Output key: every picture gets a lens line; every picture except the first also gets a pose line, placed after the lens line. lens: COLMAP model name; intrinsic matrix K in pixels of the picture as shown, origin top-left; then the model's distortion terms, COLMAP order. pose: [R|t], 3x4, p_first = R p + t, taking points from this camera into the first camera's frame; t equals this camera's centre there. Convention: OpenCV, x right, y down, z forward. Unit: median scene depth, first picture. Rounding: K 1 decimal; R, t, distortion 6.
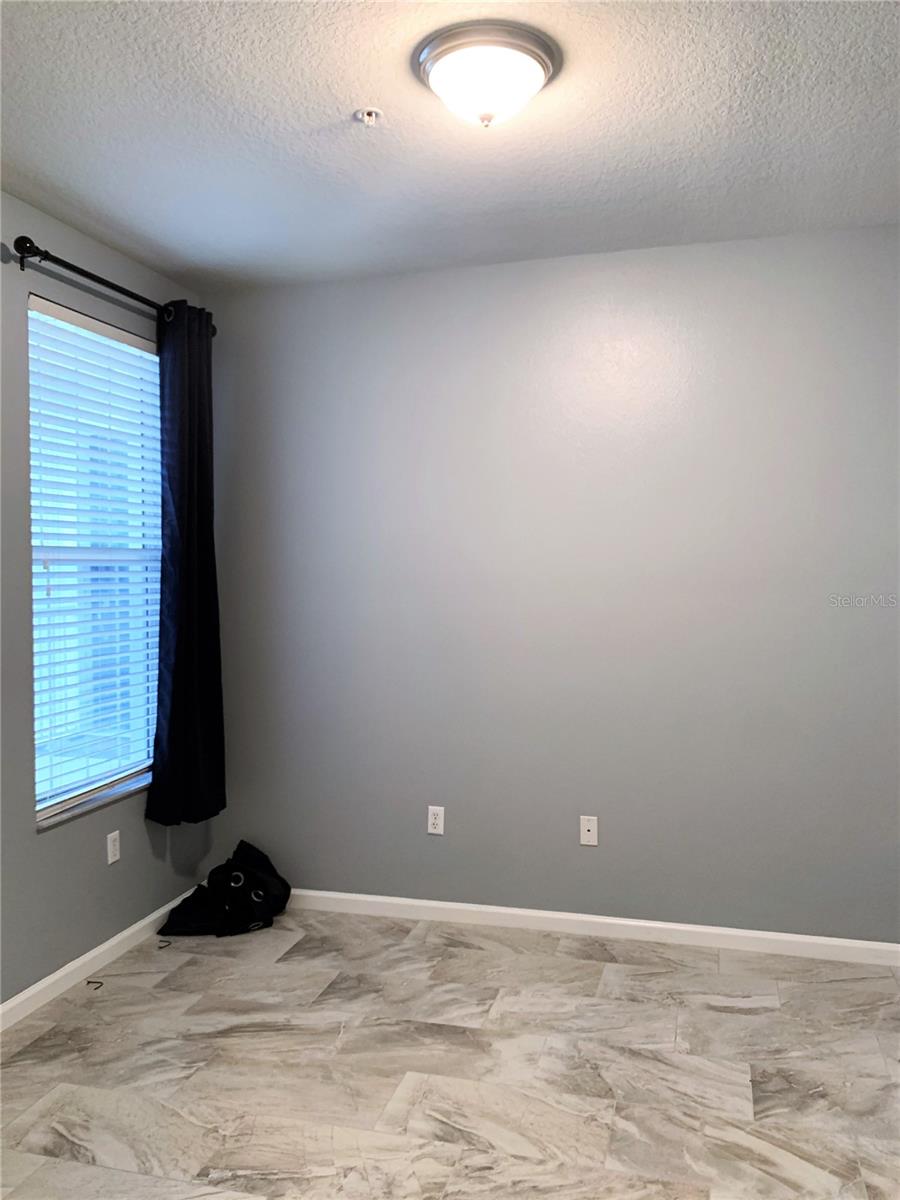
lens RADIAL K [[931.8, 0, 469.5], [0, 931.8, 589.3], [0, 0, 1]] dist [0.048231, -0.042774]
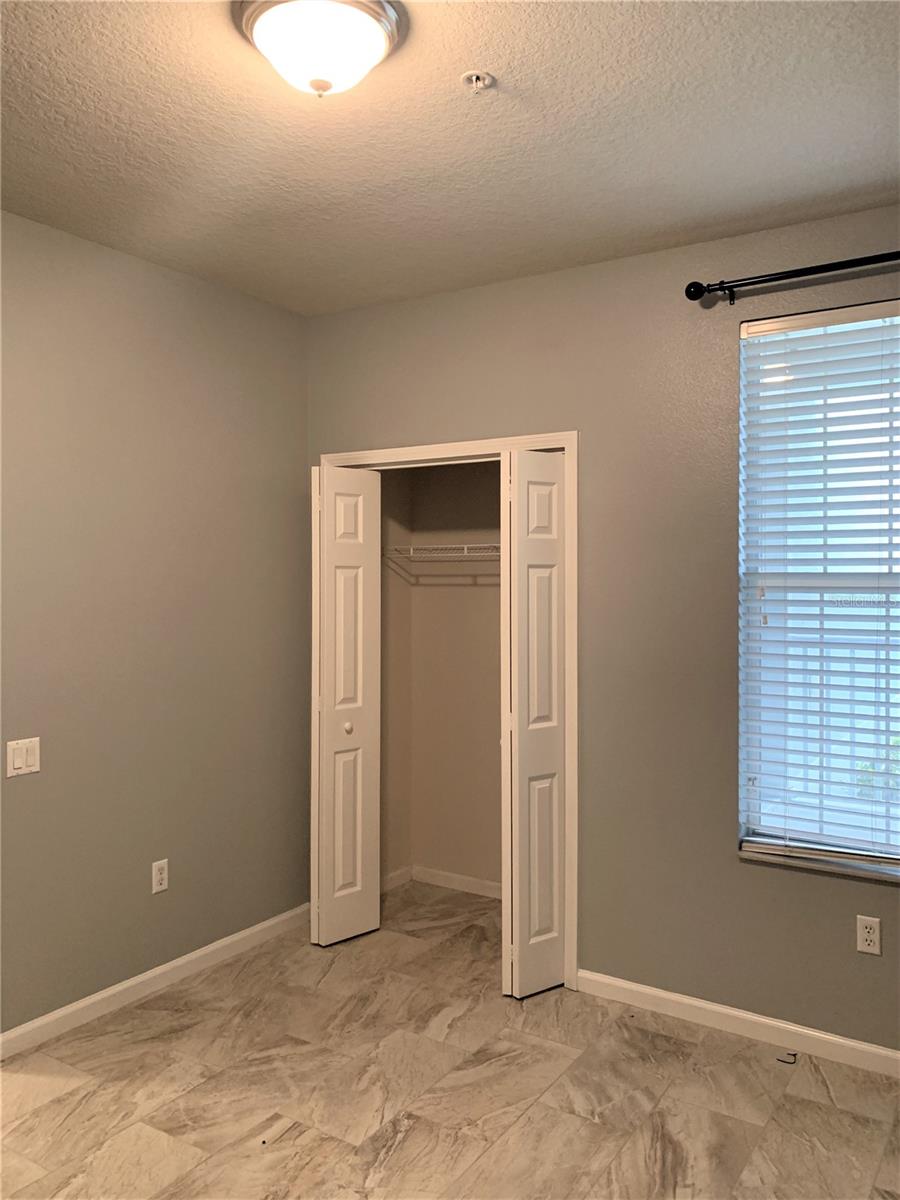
lens RADIAL K [[931.8, 0, 442.6], [0, 931.8, 590.6], [0, 0, 1]] dist [0.048231, -0.042774]
pose [[-0.314050, 0.018856, -0.949219, 0.662973], [-0.020395, 0.999438, 0.026601, -0.054608], [0.949187, 0.027713, -0.313489, 1.142786]]
